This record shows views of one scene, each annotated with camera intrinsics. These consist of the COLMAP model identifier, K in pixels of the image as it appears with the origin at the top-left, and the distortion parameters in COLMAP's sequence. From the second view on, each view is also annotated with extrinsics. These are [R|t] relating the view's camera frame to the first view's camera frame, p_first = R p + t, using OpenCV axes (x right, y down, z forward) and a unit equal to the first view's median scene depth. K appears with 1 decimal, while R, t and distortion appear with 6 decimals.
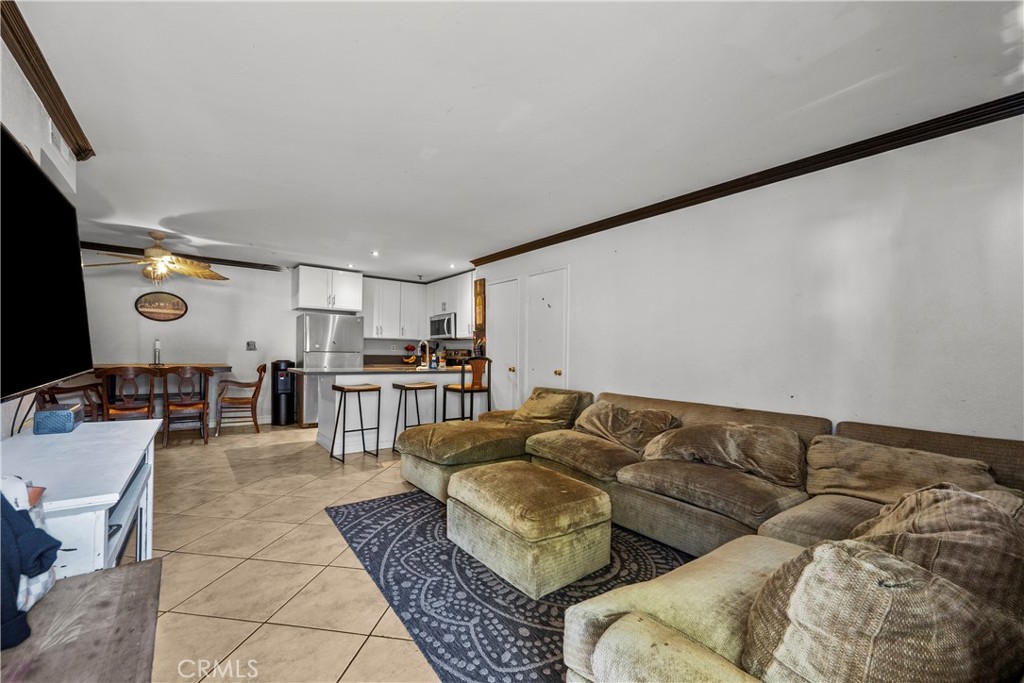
lens RADIAL K [[410.6, 0, 512.0], [0, 410.6, 341.5], [0, 0, 1]] dist [-0.001864, -0.000128]
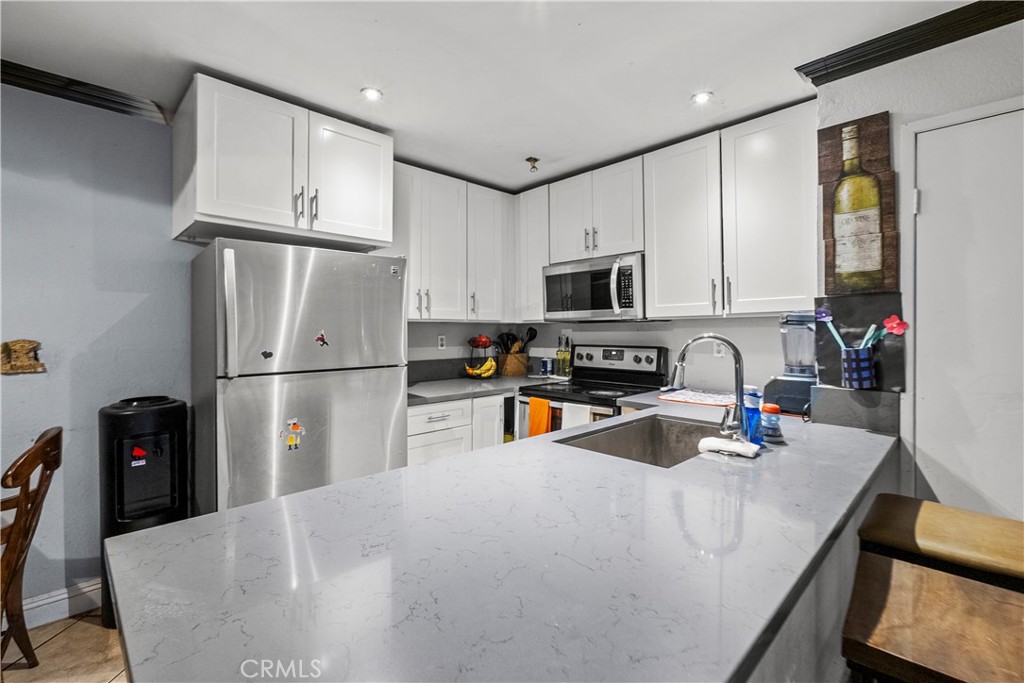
lens RADIAL K [[444.3, 0, 515.0], [0, 444.3, 321.0], [0, 0, 1]] dist [0.001346, 0.000088]
pose [[0.992373, -0.014702, 0.122388, -0.362097], [0.012928, 0.999800, 0.015273, -0.016227], [-0.122588, -0.013574, 0.992365, 0.713966]]
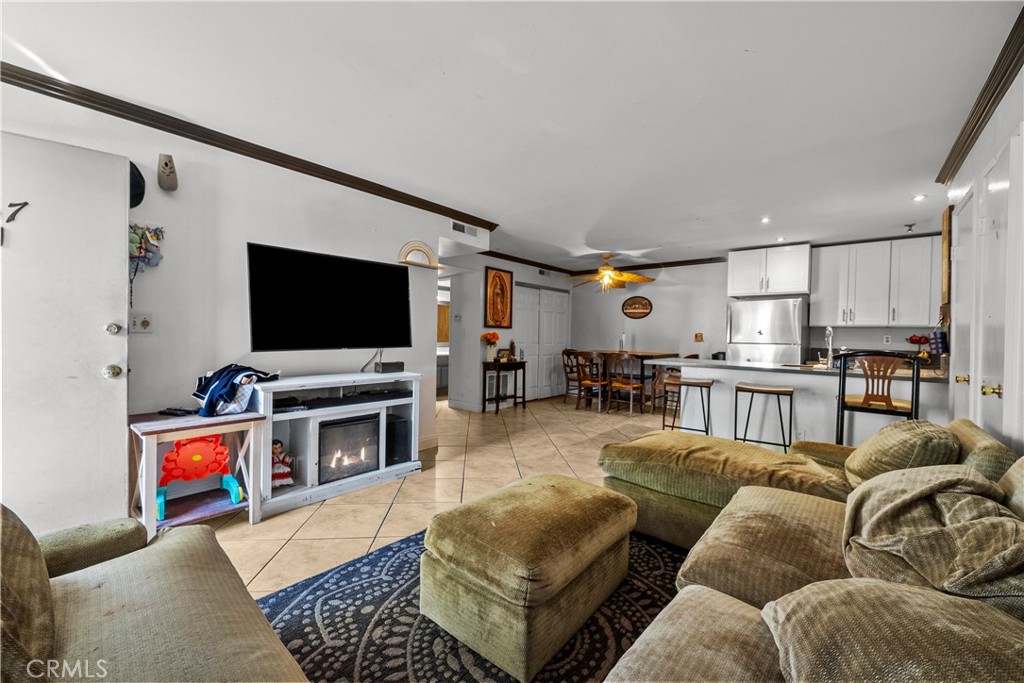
lens RADIAL K [[405.3, 0, 512.0], [0, 405.3, 341.5], [0, 0, 1]] dist [0.000916, 0.000103]
pose [[0.213317, 0.002395, -0.976980, 0.316192], [0.011367, 0.999923, 0.004933, 0.011430], [0.976917, -0.012157, 0.213274, 0.331391]]
